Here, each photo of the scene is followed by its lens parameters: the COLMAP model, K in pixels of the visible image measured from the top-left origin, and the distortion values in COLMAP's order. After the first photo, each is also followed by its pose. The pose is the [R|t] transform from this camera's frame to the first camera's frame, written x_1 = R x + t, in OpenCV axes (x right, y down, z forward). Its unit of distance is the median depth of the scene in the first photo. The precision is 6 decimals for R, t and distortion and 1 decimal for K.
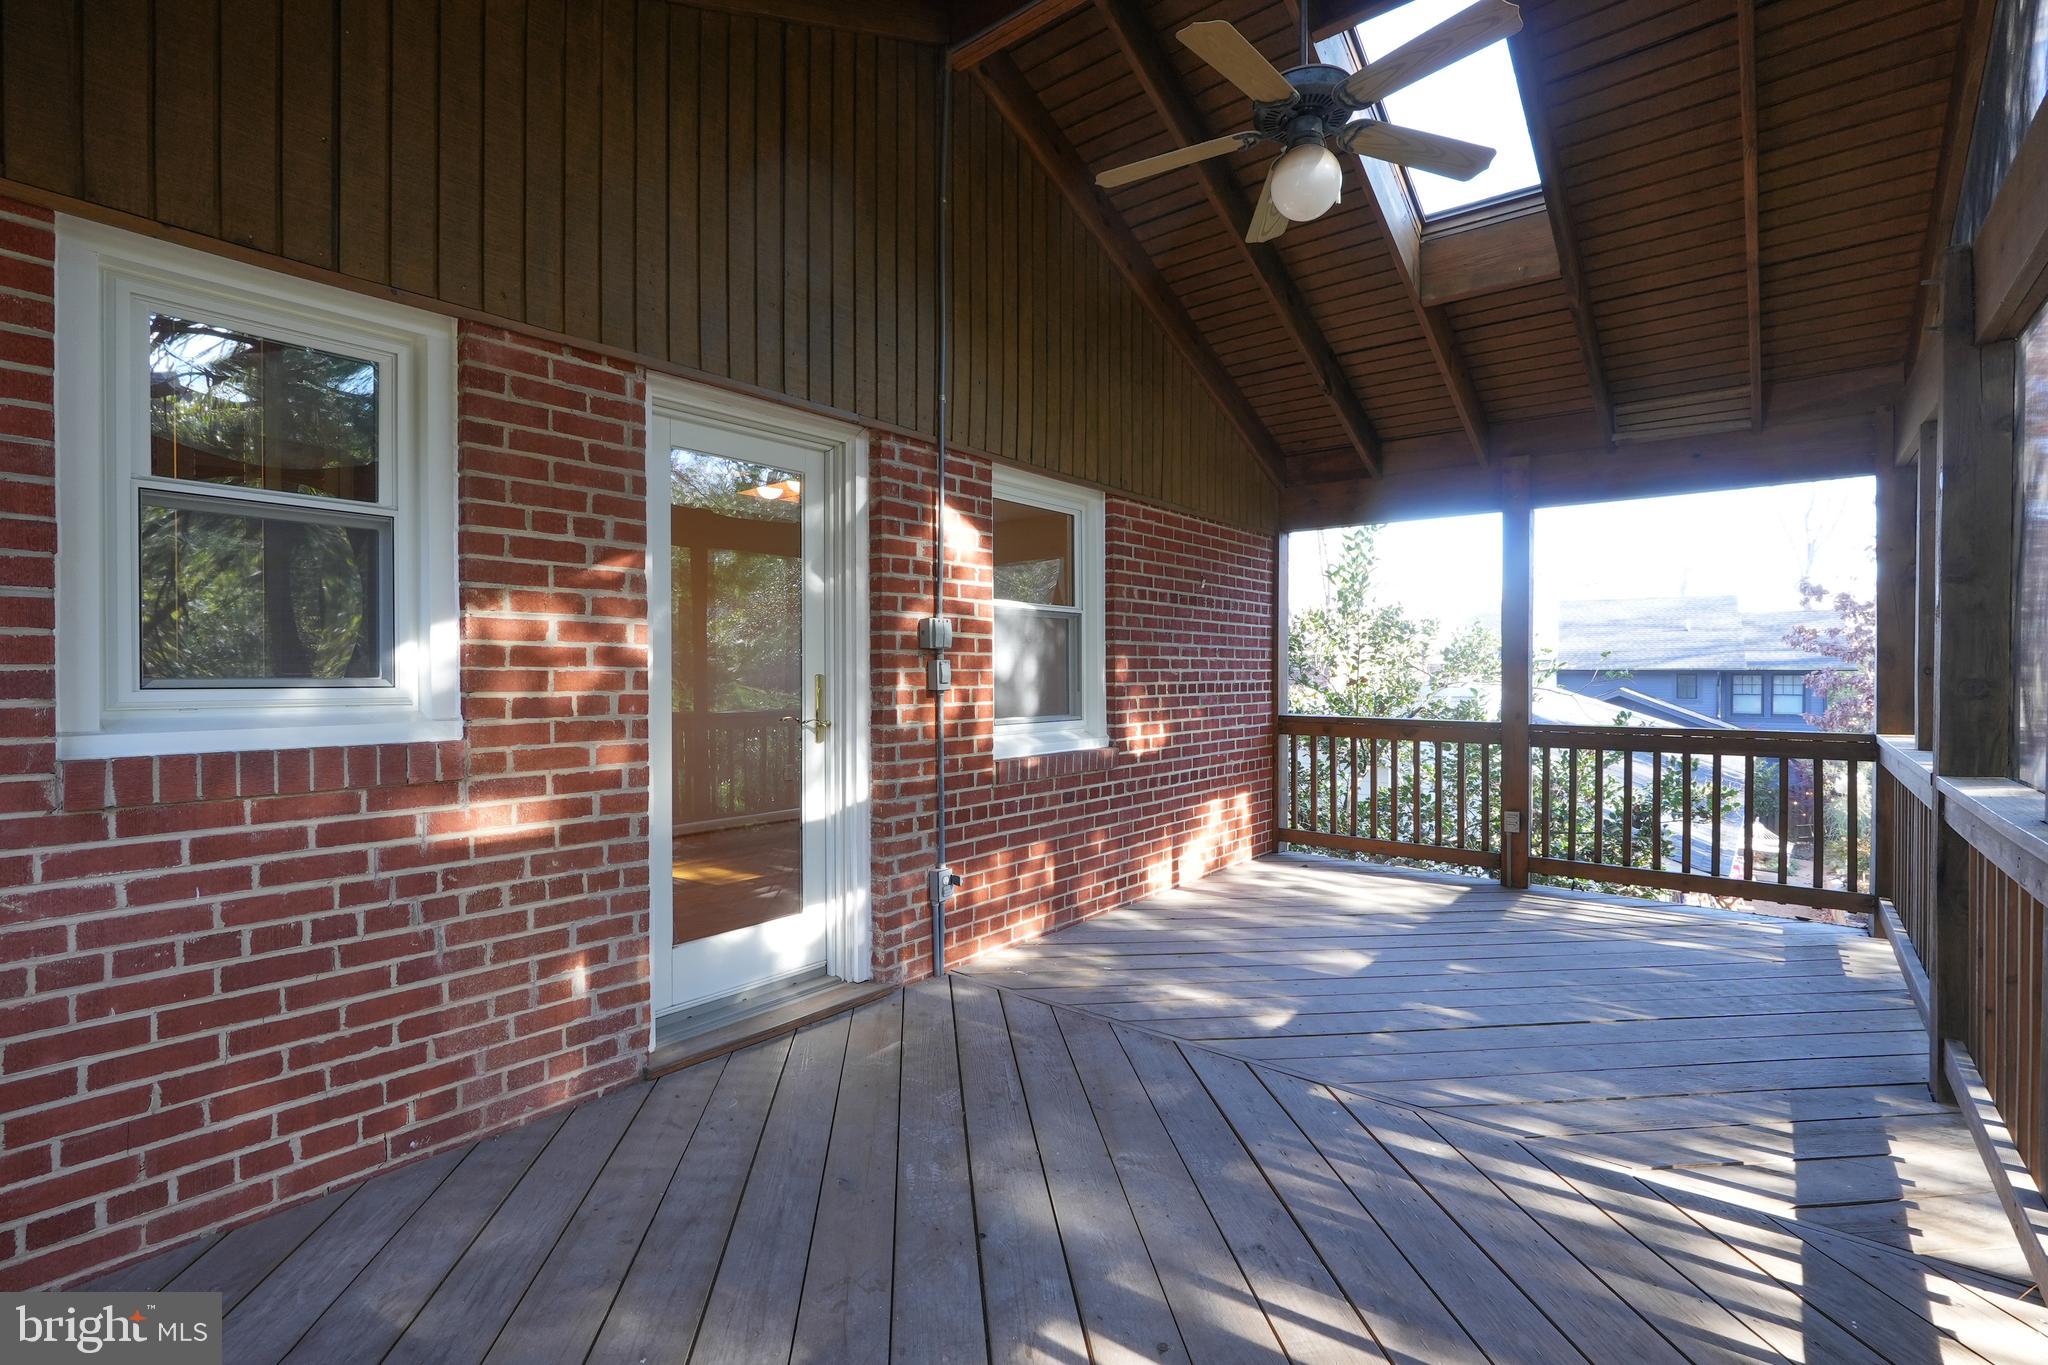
lens RADIAL K [[938.3, 0, 1024.0], [0, 938.3, 682.5], [0, 0, 1]] dist [0.001278, 0.001258]
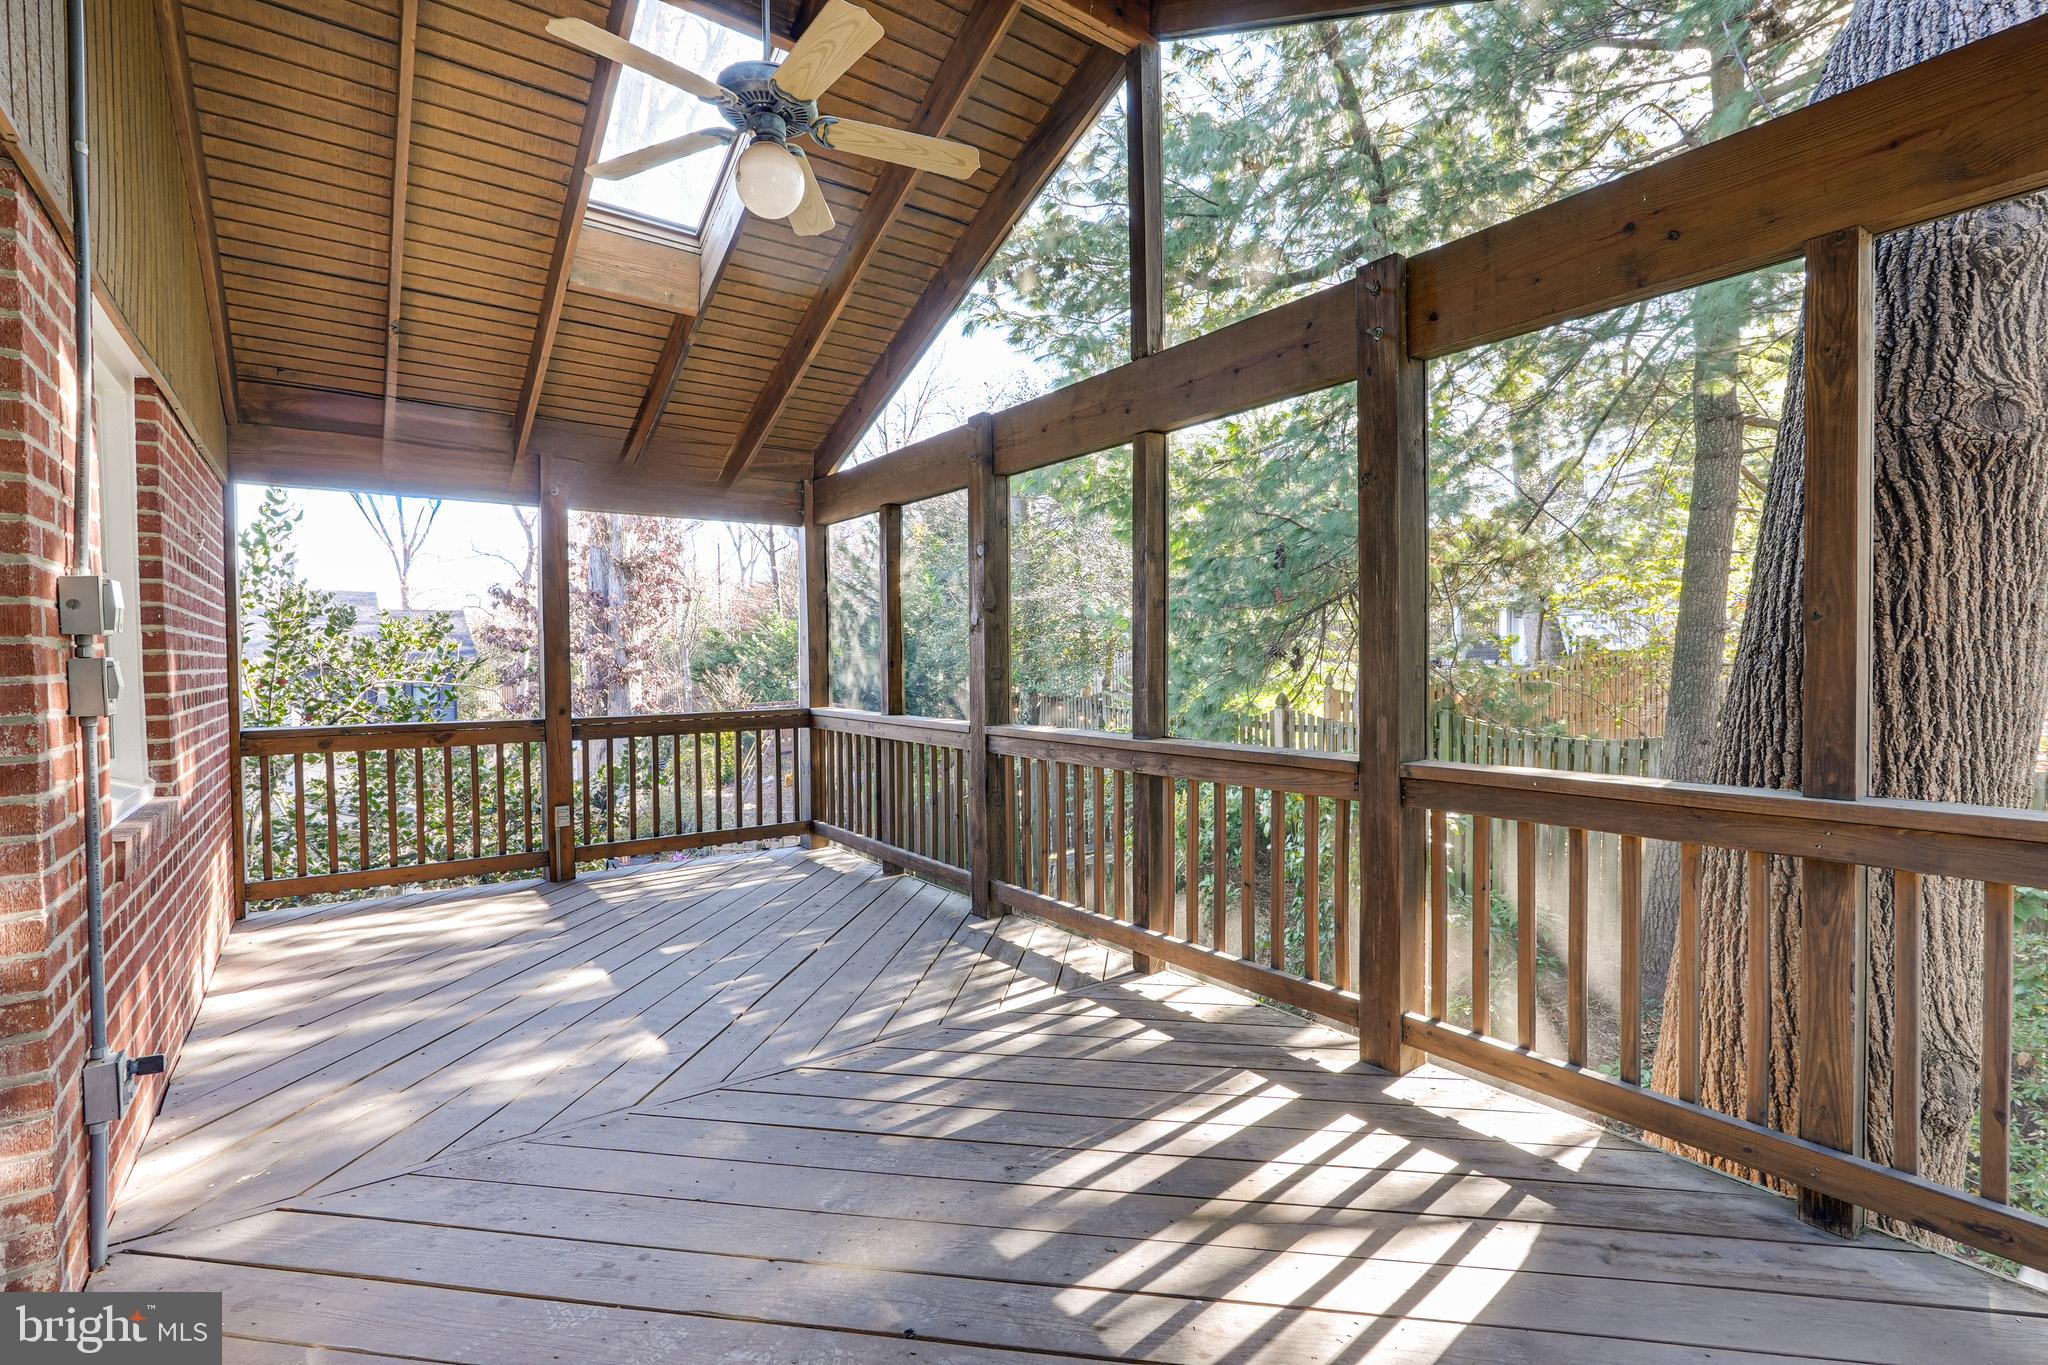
lens RADIAL K [[938.3, 0, 1024.0], [0, 938.3, 682.5], [0, 0, 1]] dist [0.001278, 0.001258]
pose [[0.270605, -0.024806, 0.962371, -0.423857], [0.025213, 0.999508, 0.018673, -0.001931], [-0.962360, 0.019211, 0.271098, 0.339903]]
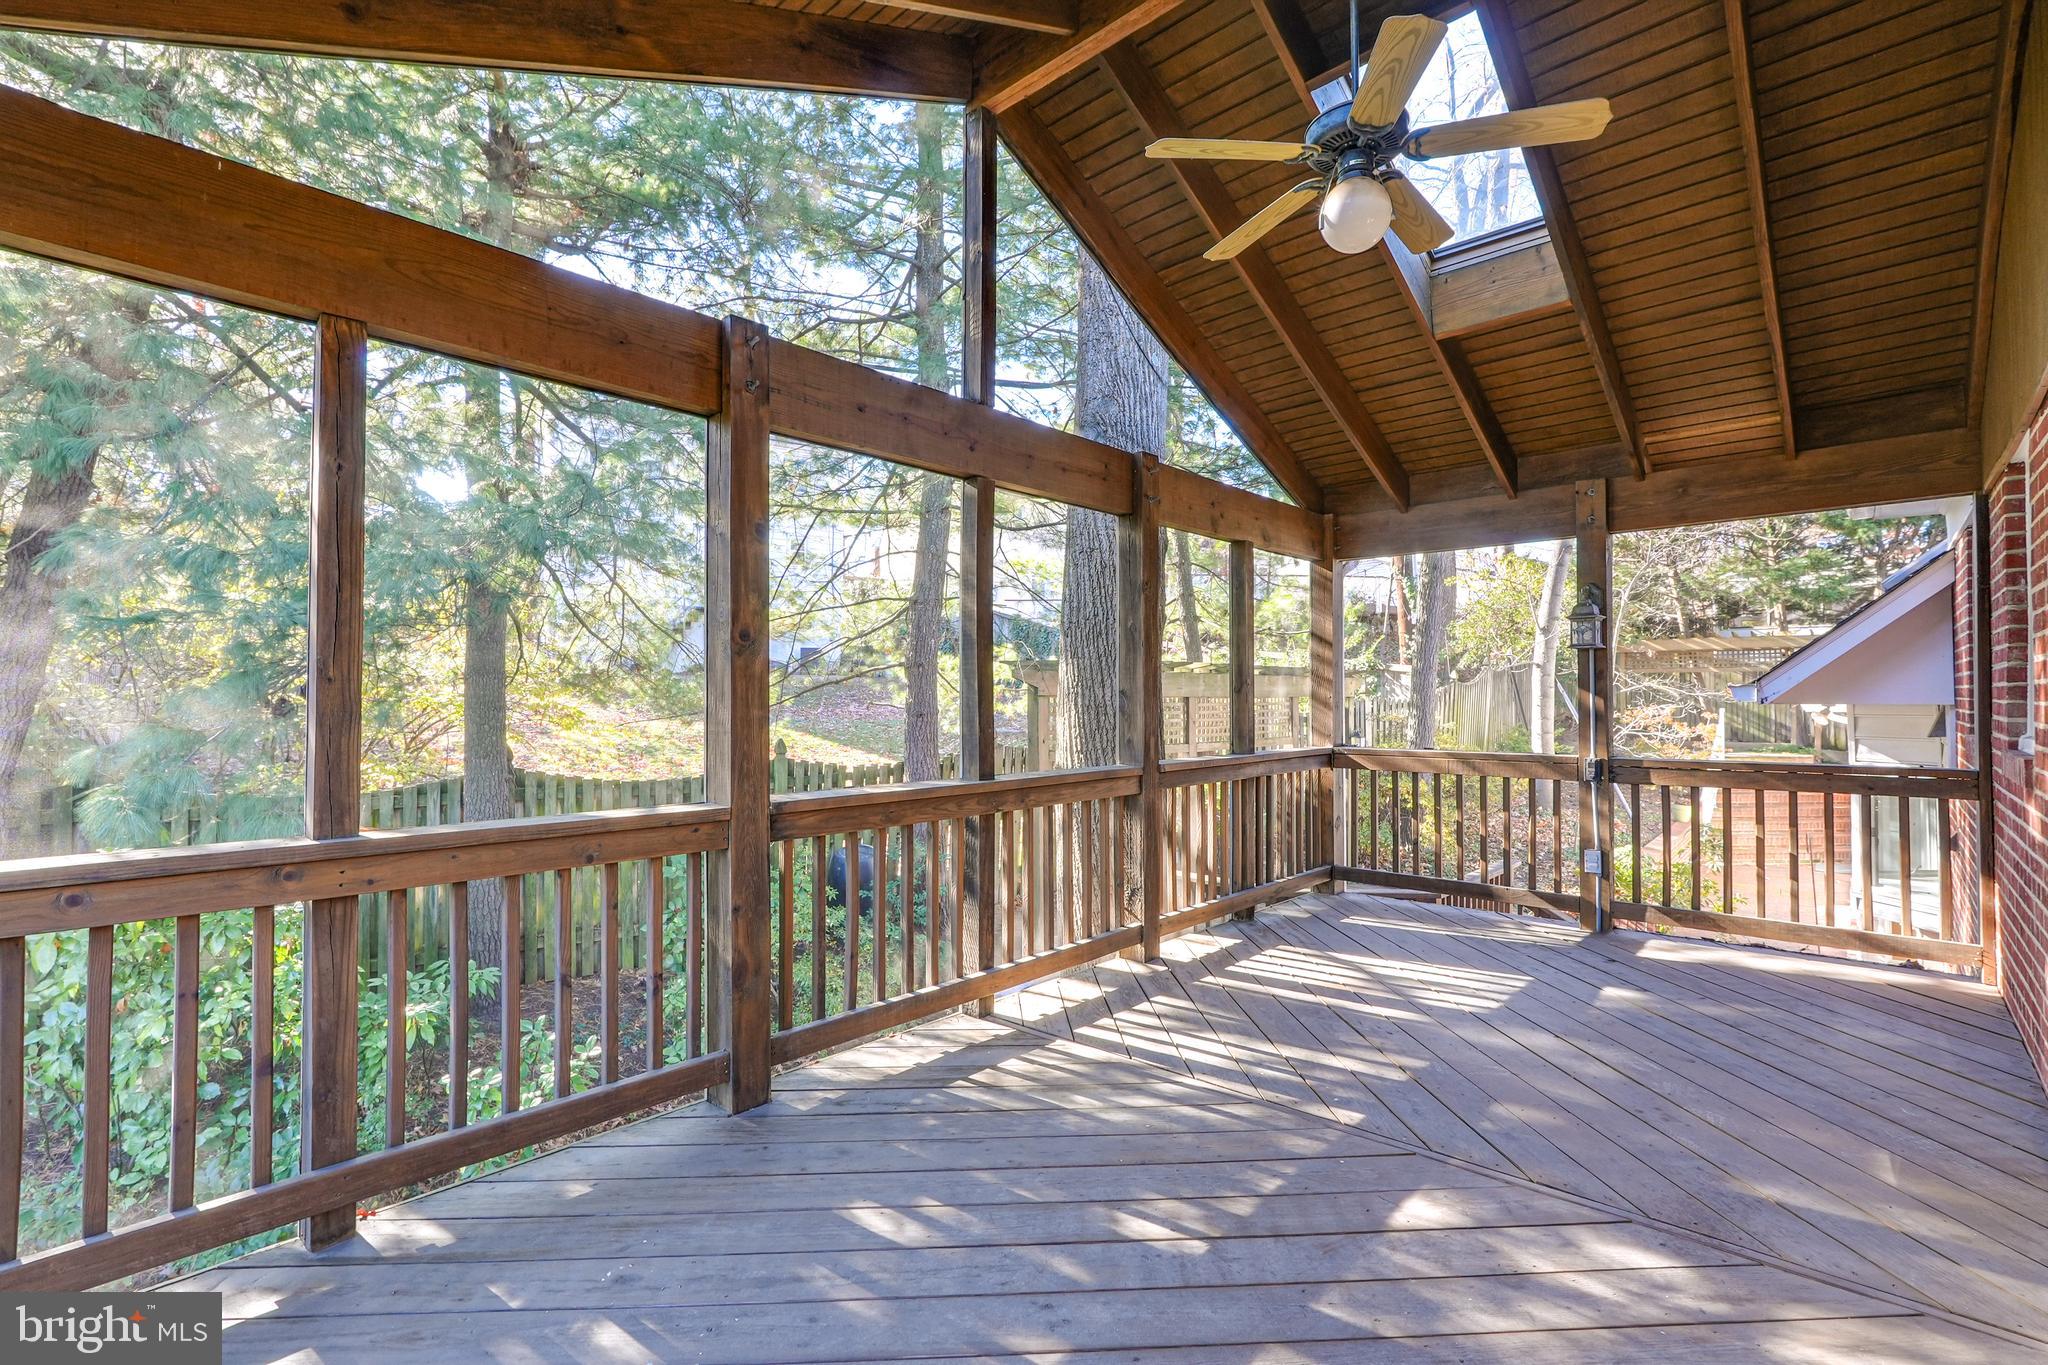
lens RADIAL K [[938.3, 0, 1024.0], [0, 938.3, 682.5], [0, 0, 1]] dist [0.001278, 0.001258]
pose [[-0.997243, 0.004695, 0.074061, 0.418665], [0.004234, 0.999971, -0.006380, -0.016221], [-0.074089, -0.006048, -0.997233, 1.440011]]
